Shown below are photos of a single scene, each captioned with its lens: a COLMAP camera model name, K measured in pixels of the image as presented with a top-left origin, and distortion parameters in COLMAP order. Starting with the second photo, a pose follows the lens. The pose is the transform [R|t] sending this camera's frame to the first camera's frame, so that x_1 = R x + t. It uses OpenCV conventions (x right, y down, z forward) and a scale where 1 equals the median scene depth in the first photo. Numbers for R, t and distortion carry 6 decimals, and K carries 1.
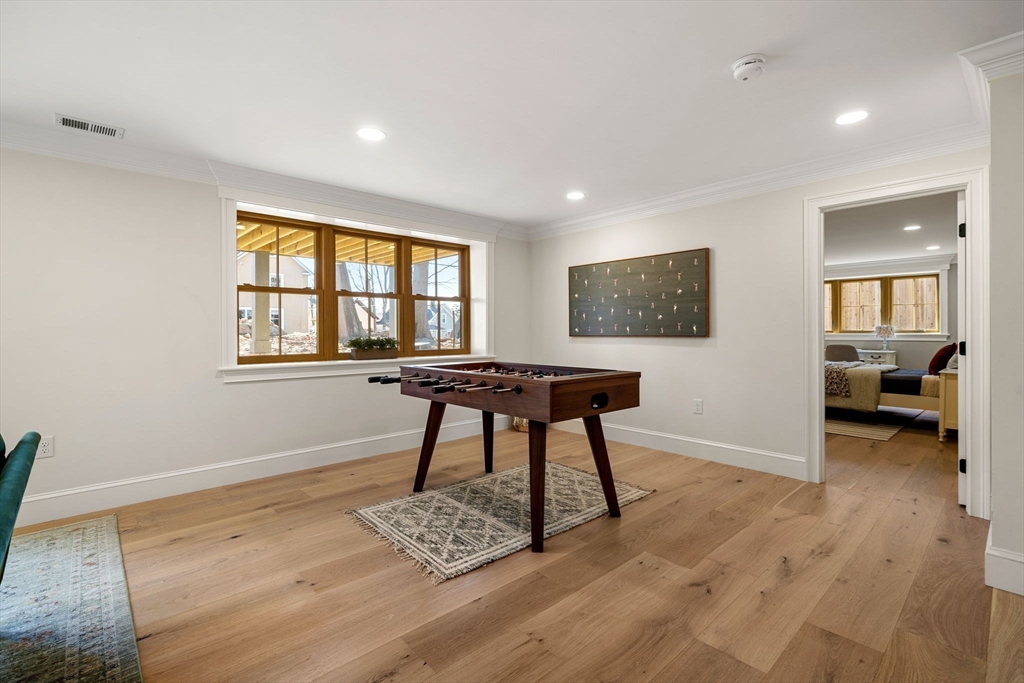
lens RADIAL K [[465.6, 0, 510.3], [0, 465.6, 335.9], [0, 0, 1]] dist [-0.001360, 0.001104]
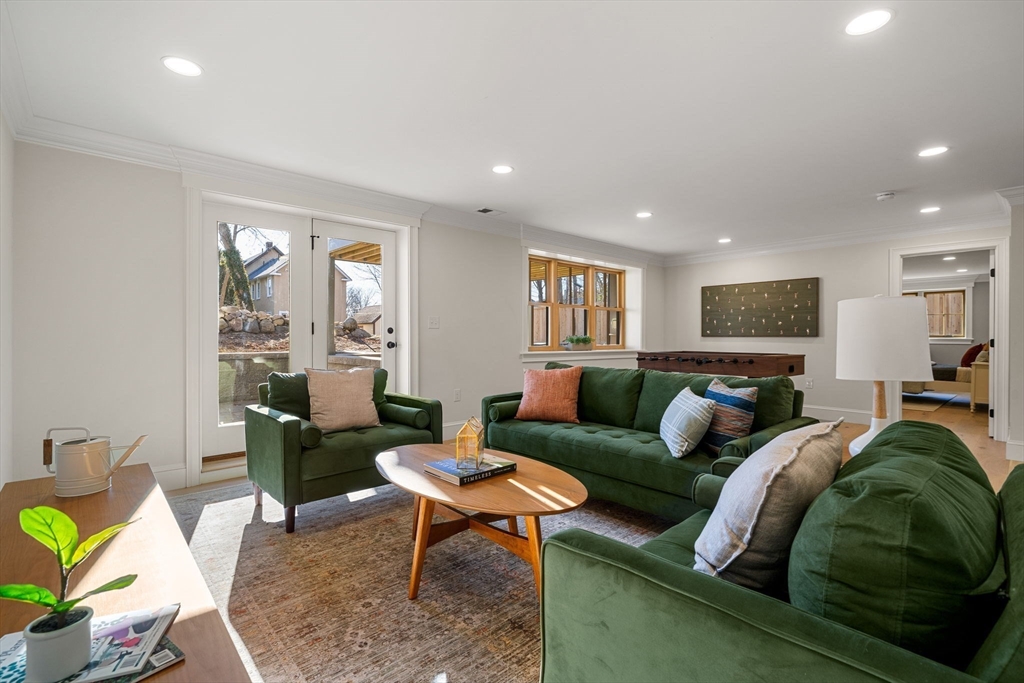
lens RADIAL K [[465.6, 0, 513.5], [0, 465.6, 341.4], [0, 0, 1]] dist [-0.001360, 0.001104]
pose [[0.999910, 0.007361, -0.011225, -0.459497], [-0.007367, 0.999973, -0.000432, 0.021784], [0.011222, 0.000515, 0.999937, -0.435773]]
